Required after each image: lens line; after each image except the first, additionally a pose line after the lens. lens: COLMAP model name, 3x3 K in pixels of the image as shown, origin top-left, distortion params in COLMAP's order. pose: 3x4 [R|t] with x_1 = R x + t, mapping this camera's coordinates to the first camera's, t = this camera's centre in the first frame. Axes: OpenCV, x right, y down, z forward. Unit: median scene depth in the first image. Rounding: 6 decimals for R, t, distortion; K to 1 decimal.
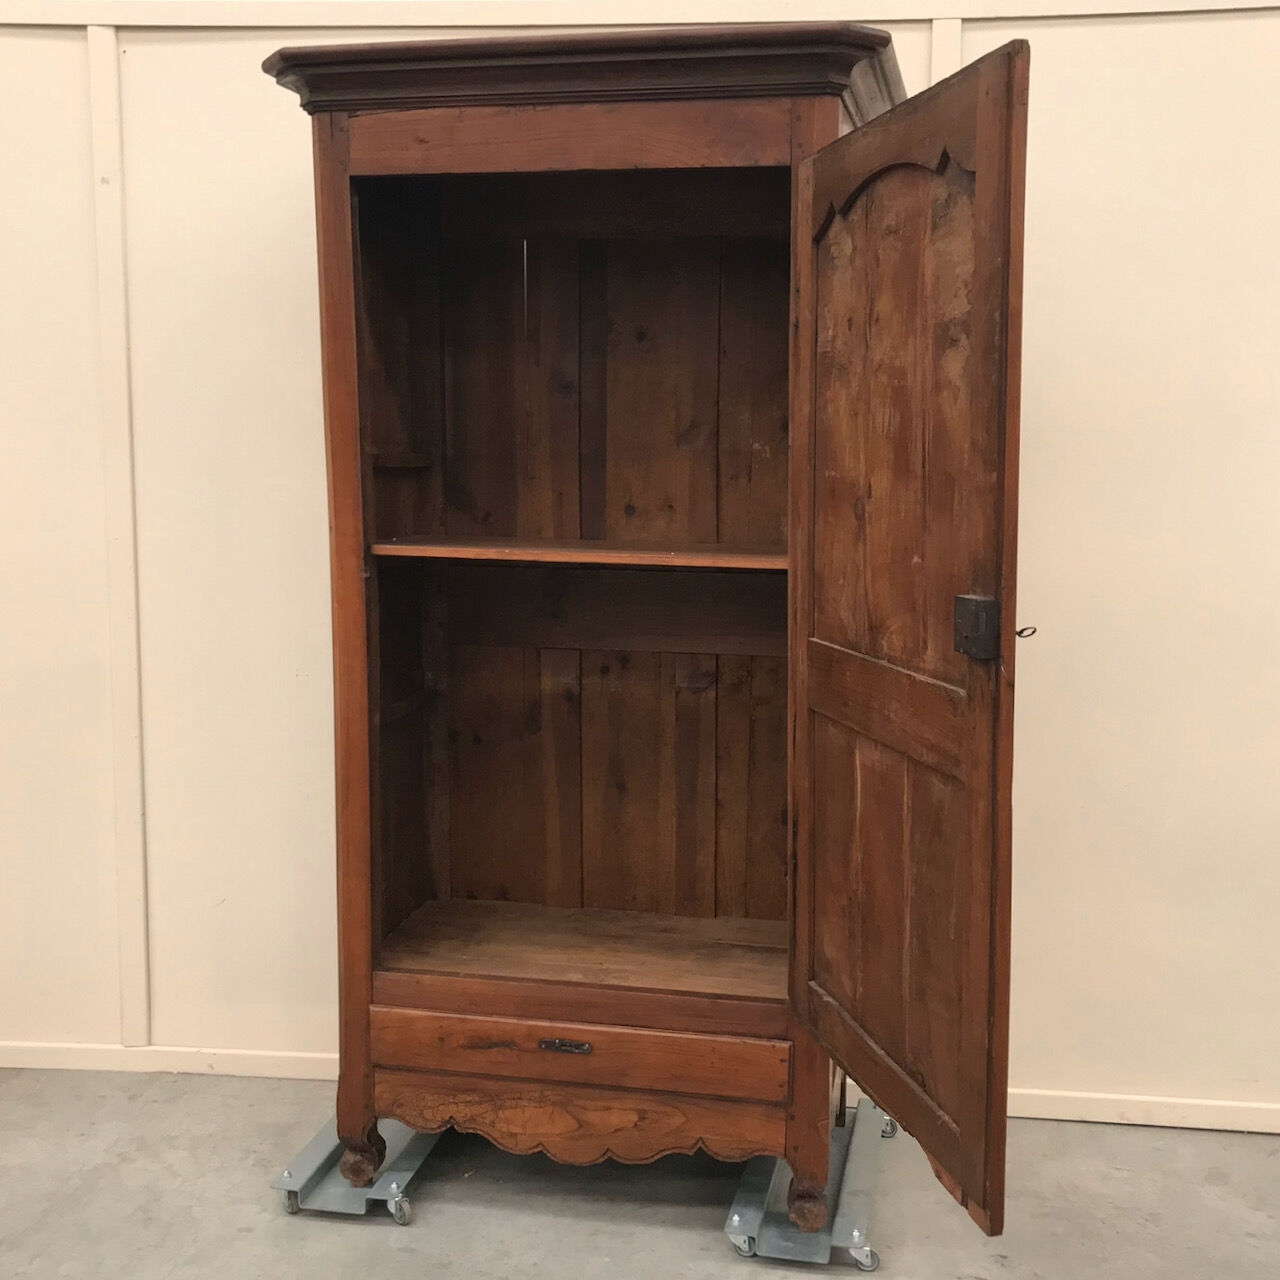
lens RADIAL K [[1452.6, 0, 638.4], [0, 1452.6, 644.1], [0, 0, 1]] dist [0.003208, 0.000000]
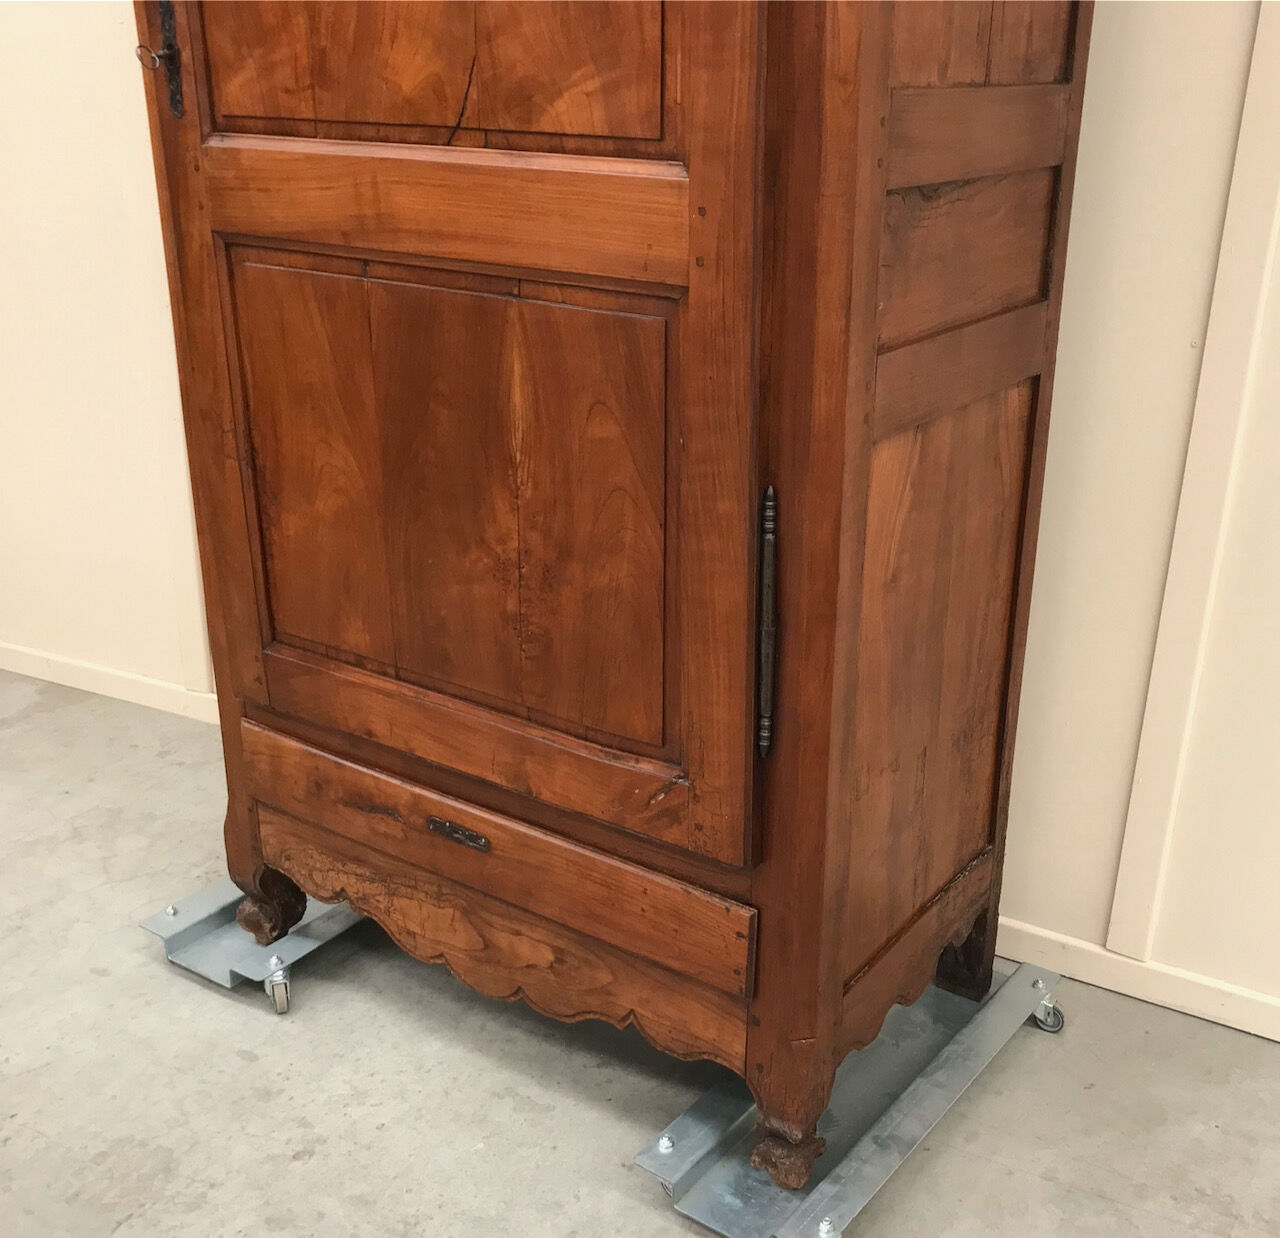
lens RADIAL K [[1463.7, 0, 723.7], [0, 1463.7, 620.1], [0, 0, 1]] dist [0.023131, 0.000000]
pose [[0.923400, 0.149865, -0.353373, 0.277423], [-0.057954, 0.964510, 0.257607, 0.006204], [0.379438, -0.217394, 0.899314, 0.466618]]
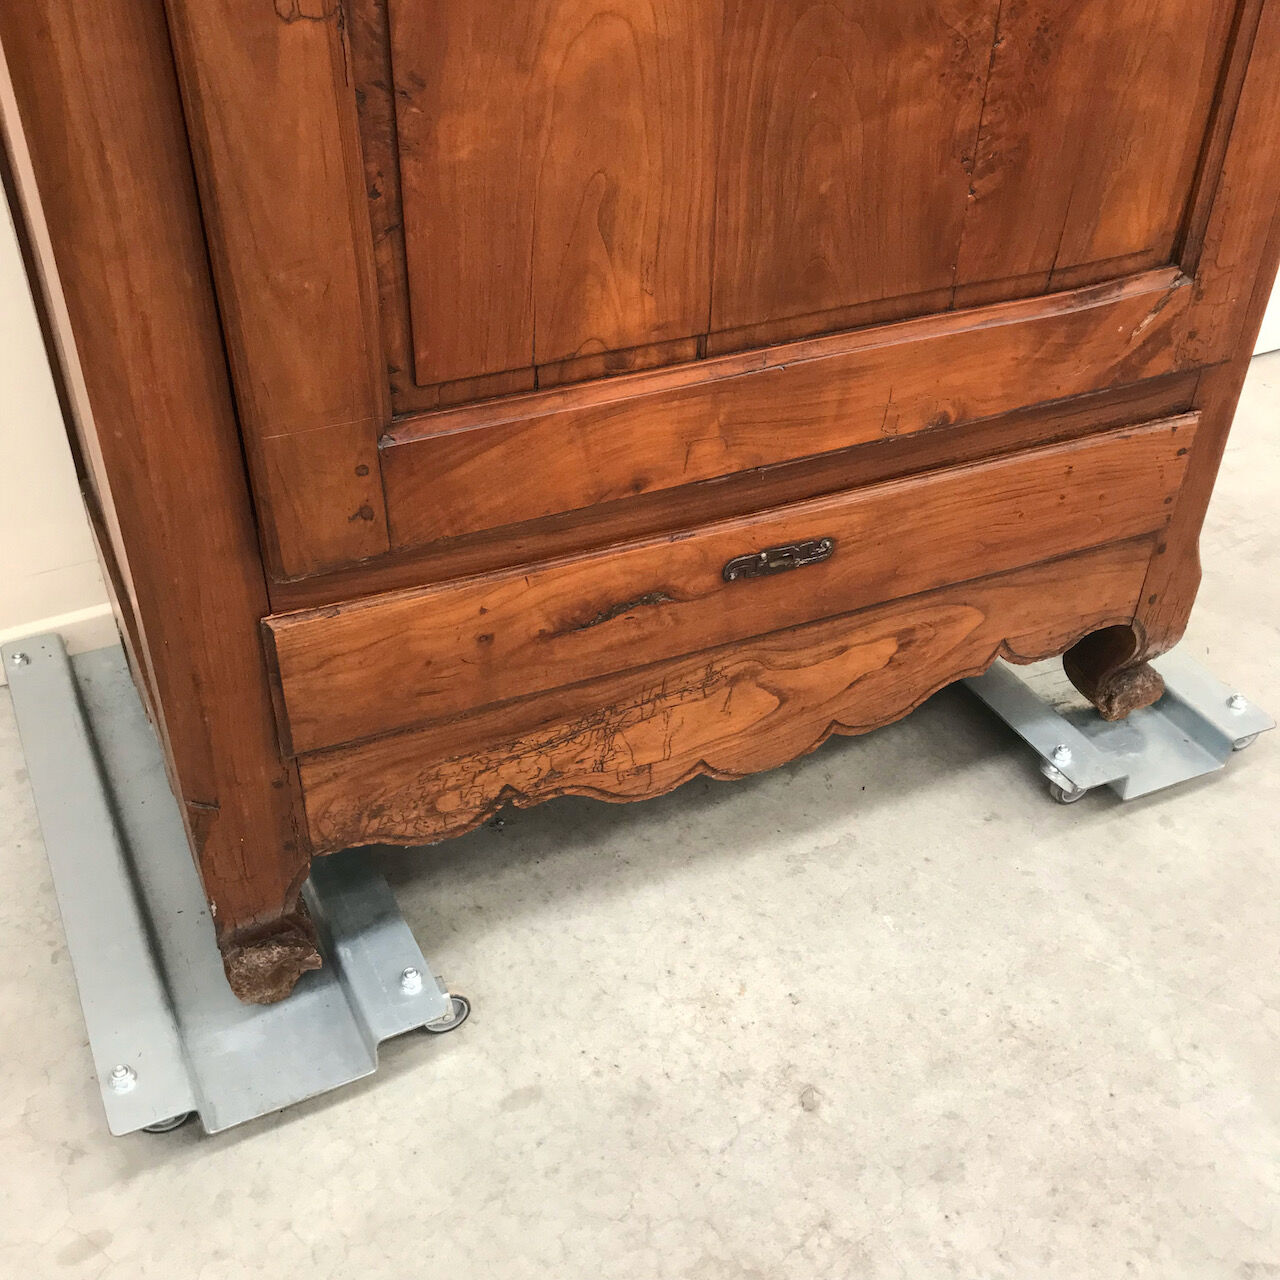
lens RADIAL K [[1452.6, 0, 636.3], [0, 1452.6, 640.3], [0, 0, 1]] dist [0.003208, 0.000000]
pose [[0.813825, -0.337357, 0.473158, -0.283062], [0.044907, 0.848308, 0.527595, 0.076582], [-0.579372, -0.408122, 0.705524, 0.717228]]
